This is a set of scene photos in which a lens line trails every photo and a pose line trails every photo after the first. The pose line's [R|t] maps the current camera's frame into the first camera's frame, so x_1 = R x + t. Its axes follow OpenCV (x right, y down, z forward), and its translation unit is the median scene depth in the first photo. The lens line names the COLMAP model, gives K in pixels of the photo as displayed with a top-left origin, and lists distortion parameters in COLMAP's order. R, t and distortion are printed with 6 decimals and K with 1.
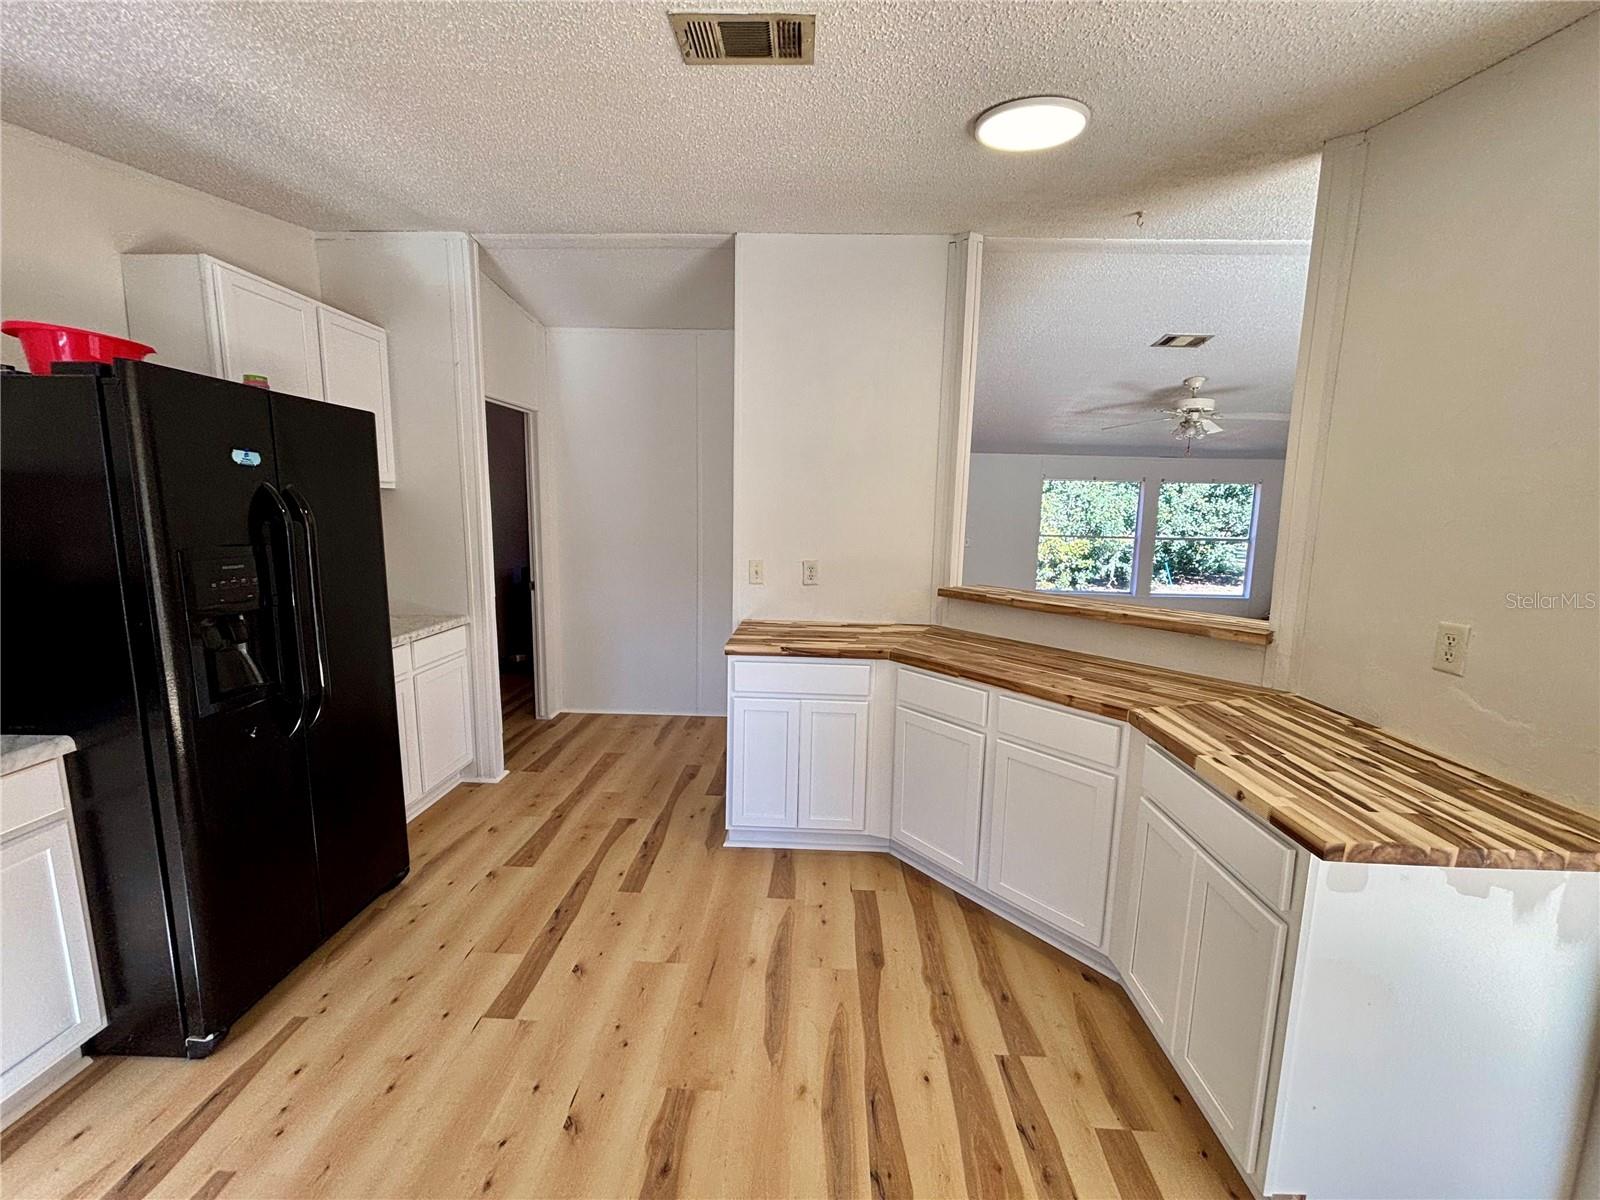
lens RADIAL K [[641.2, 0, 804.1], [0, 641.2, 596.9], [0, 0, 1]] dist [0.002408, 0.000391]
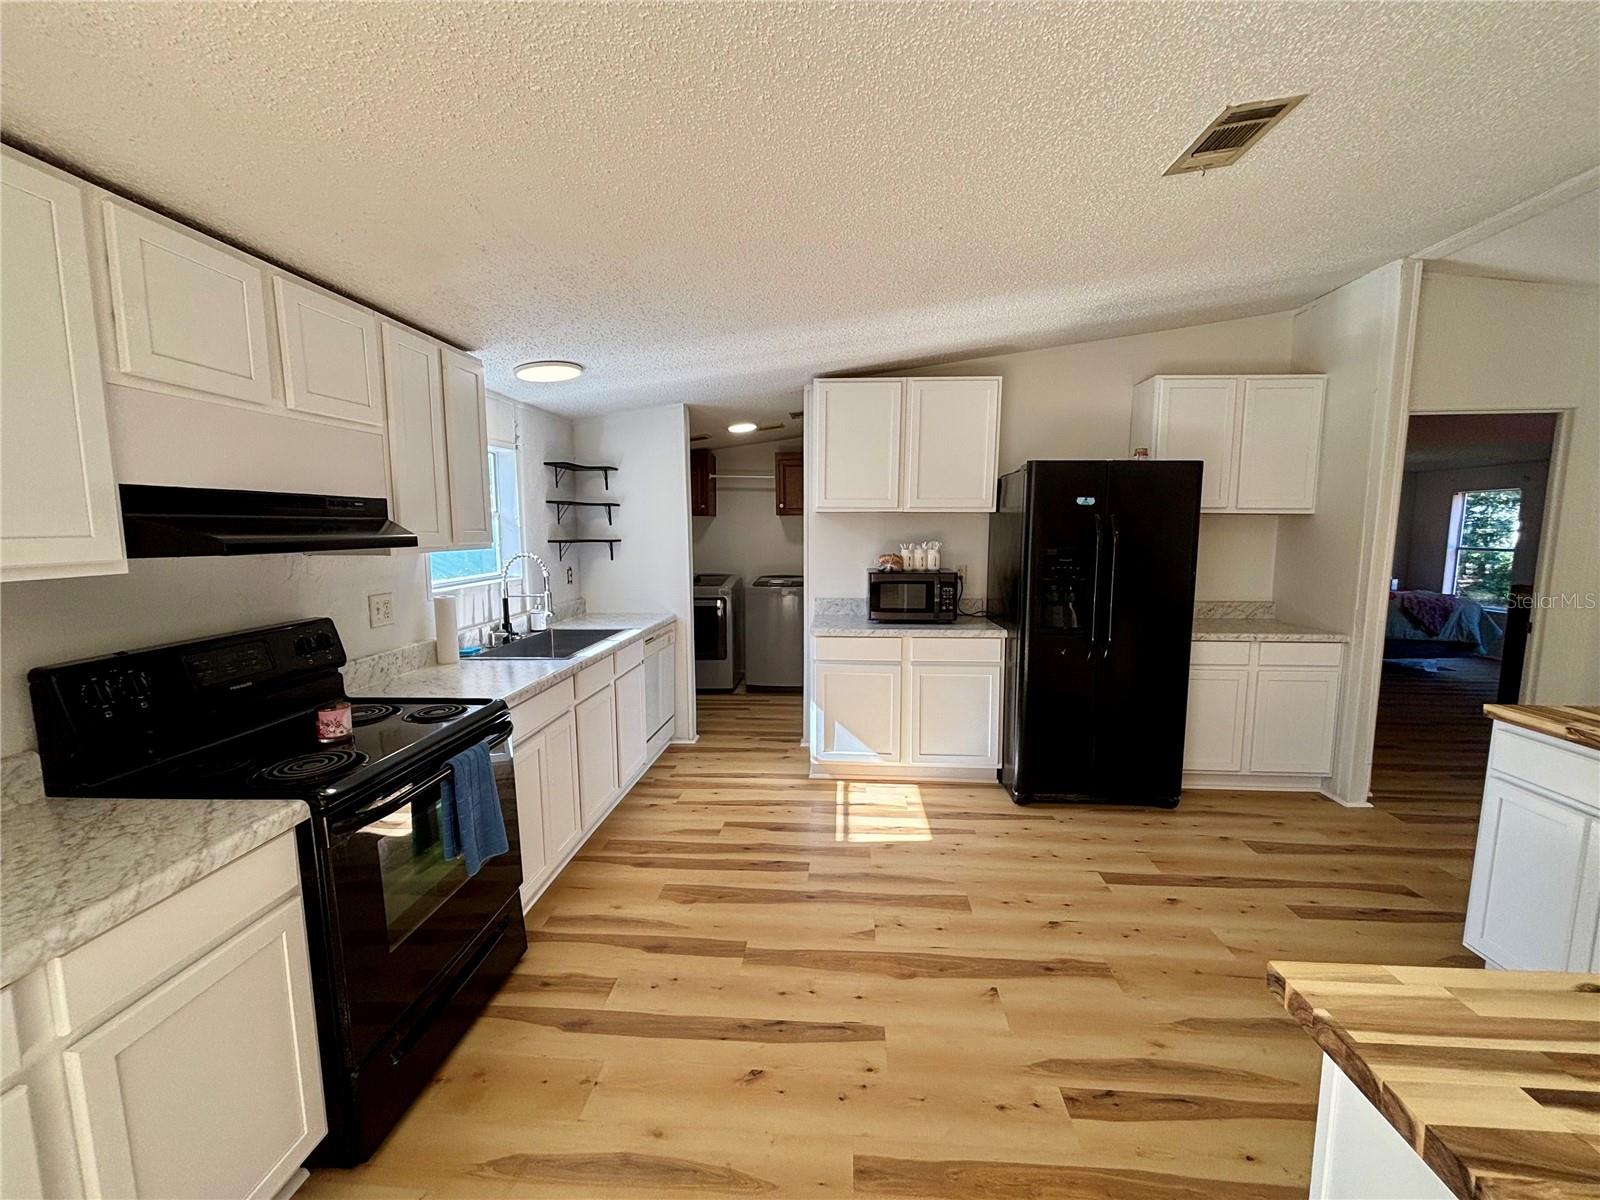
lens RADIAL K [[641.2, 0, 804.1], [0, 641.2, 596.9], [0, 0, 1]] dist [0.002408, 0.000391]
pose [[-0.029052, 0.092152, -0.995321, 0.813353], [-0.140439, 0.985488, 0.095341, -0.009357], [0.989663, 0.142551, -0.015689, 0.234620]]
